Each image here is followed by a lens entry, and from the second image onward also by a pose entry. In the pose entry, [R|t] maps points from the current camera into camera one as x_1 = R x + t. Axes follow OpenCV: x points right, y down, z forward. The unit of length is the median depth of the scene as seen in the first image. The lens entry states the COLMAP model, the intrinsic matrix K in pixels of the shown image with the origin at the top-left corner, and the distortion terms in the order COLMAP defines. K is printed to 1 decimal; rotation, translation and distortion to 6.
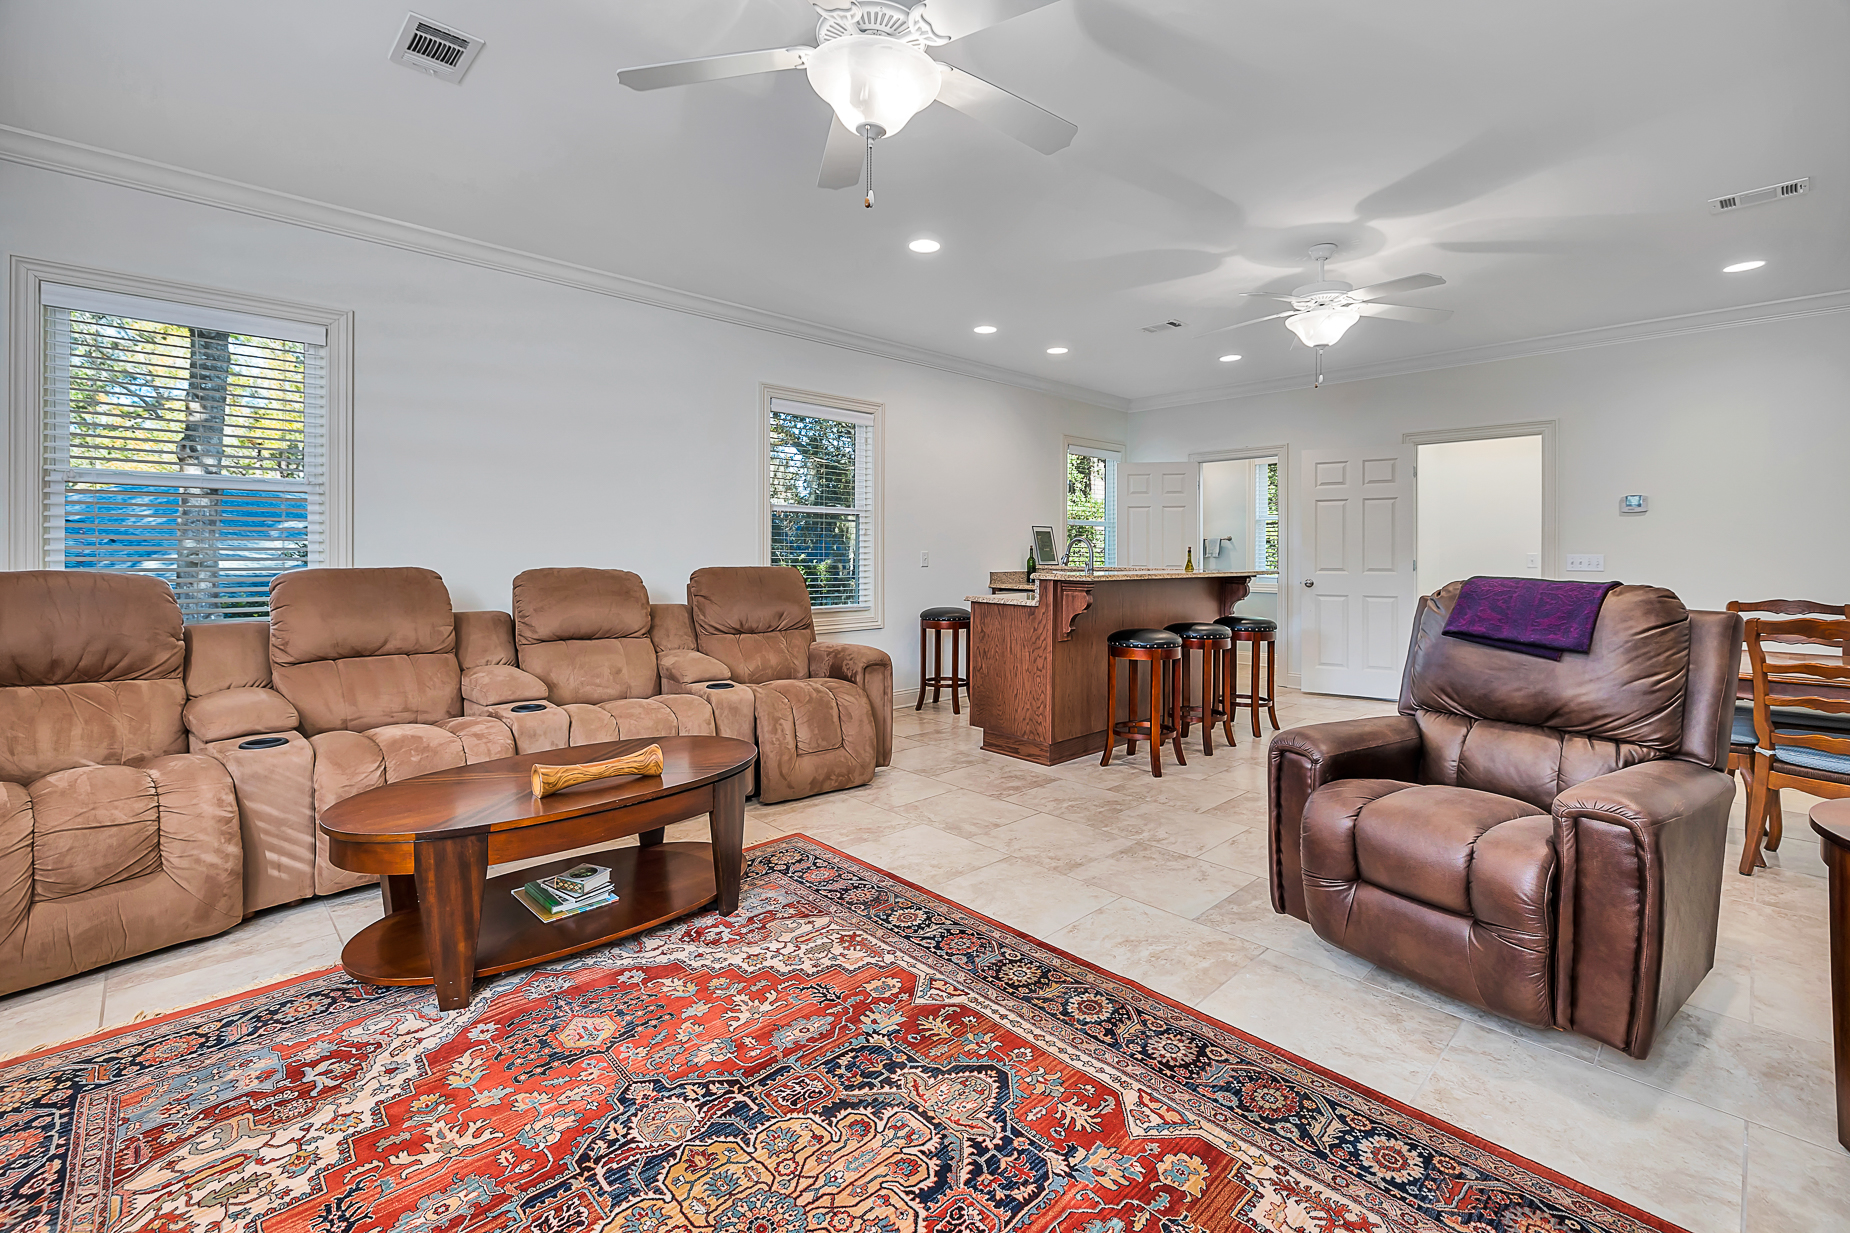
lens RADIAL K [[798.6, 0, 926.9], [0, 798.6, 565.7], [0, 0, 1]] dist [0.000463, -0.000222]
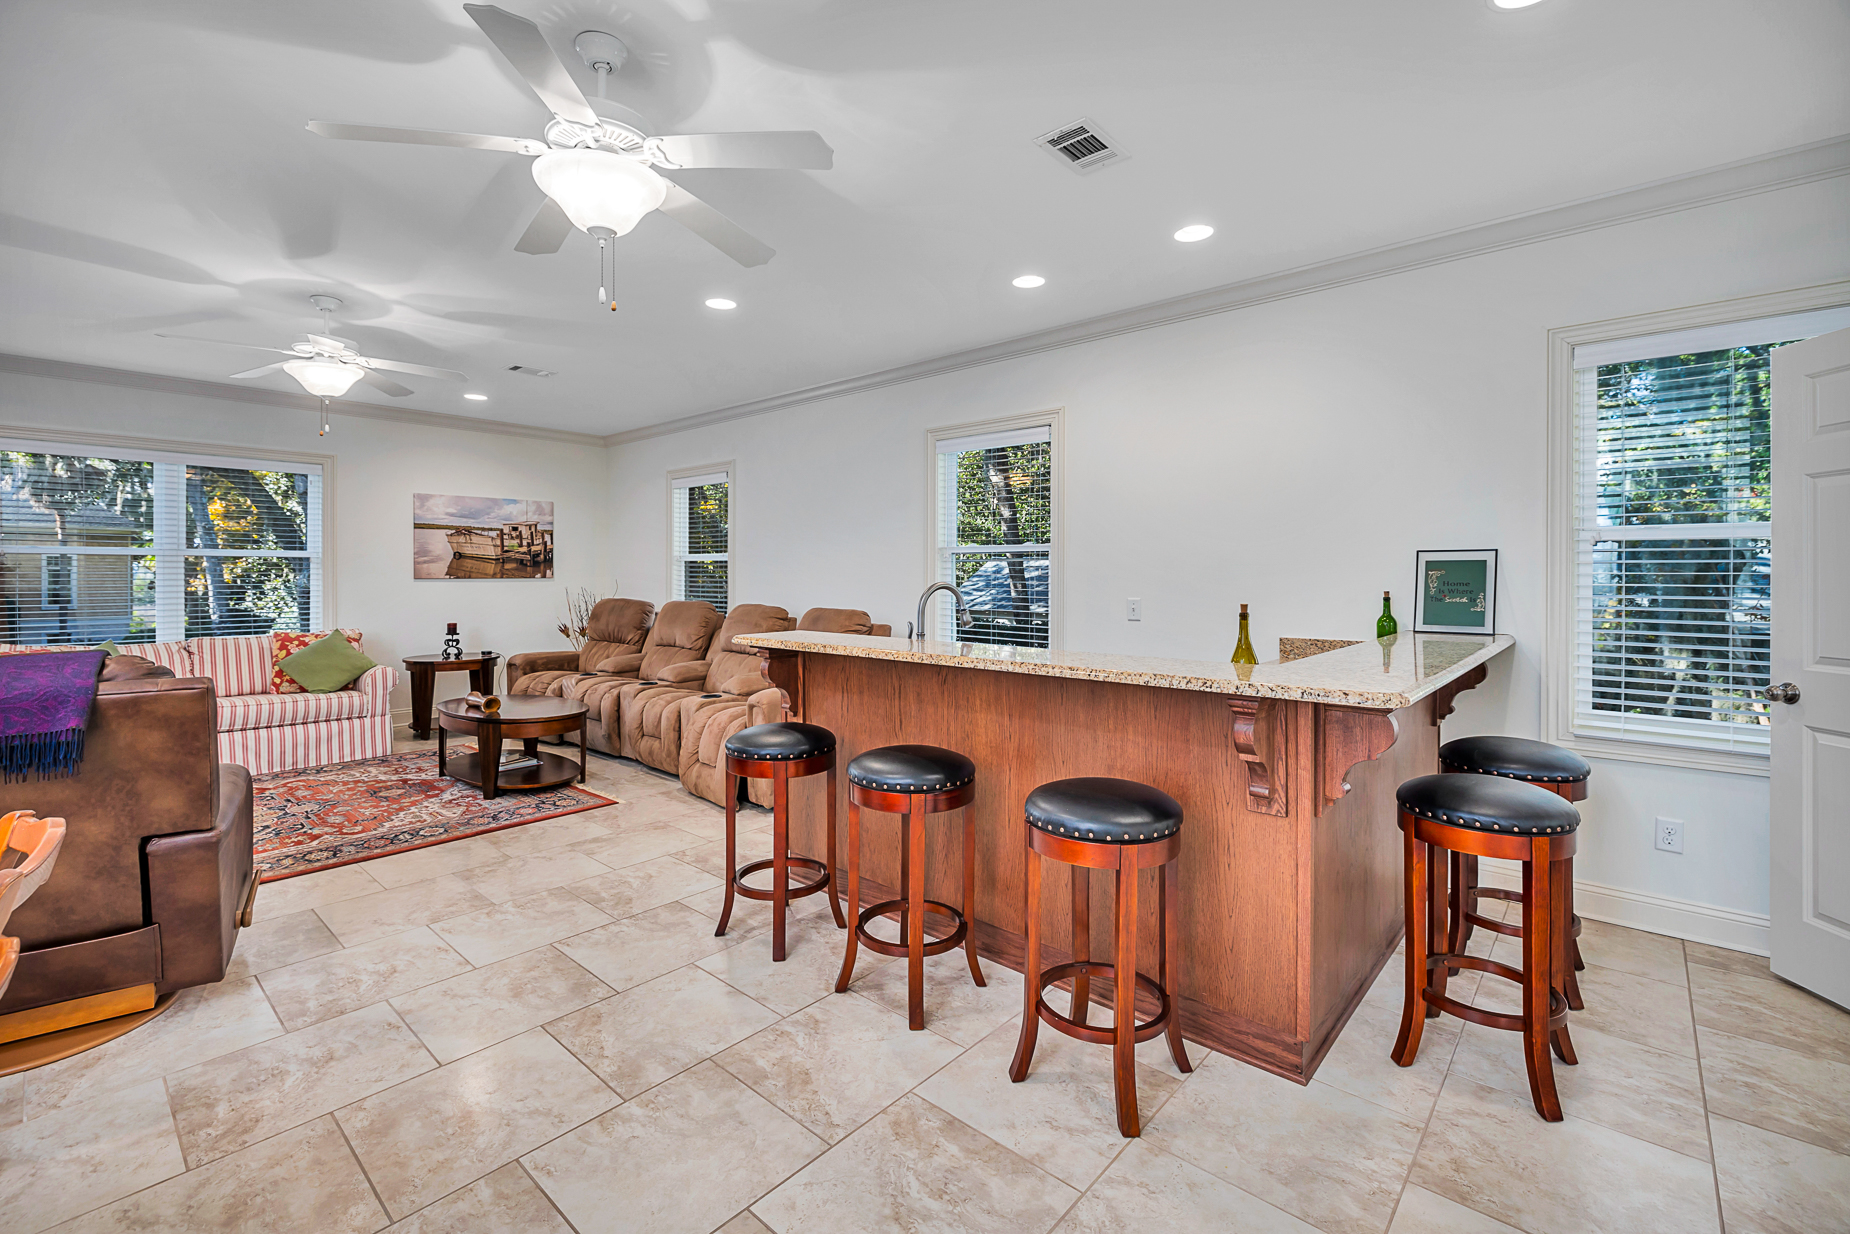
lens RADIAL K [[792.5, 0, 909.3], [0, 792.5, 575.3], [0, 0, 1]] dist [0.000580, -0.000052]
pose [[0.074318, -0.003963, -0.997227, 1.980668], [-0.014955, 0.999875, -0.005088, -0.089664], [0.997122, 0.015291, 0.074250, 2.228751]]
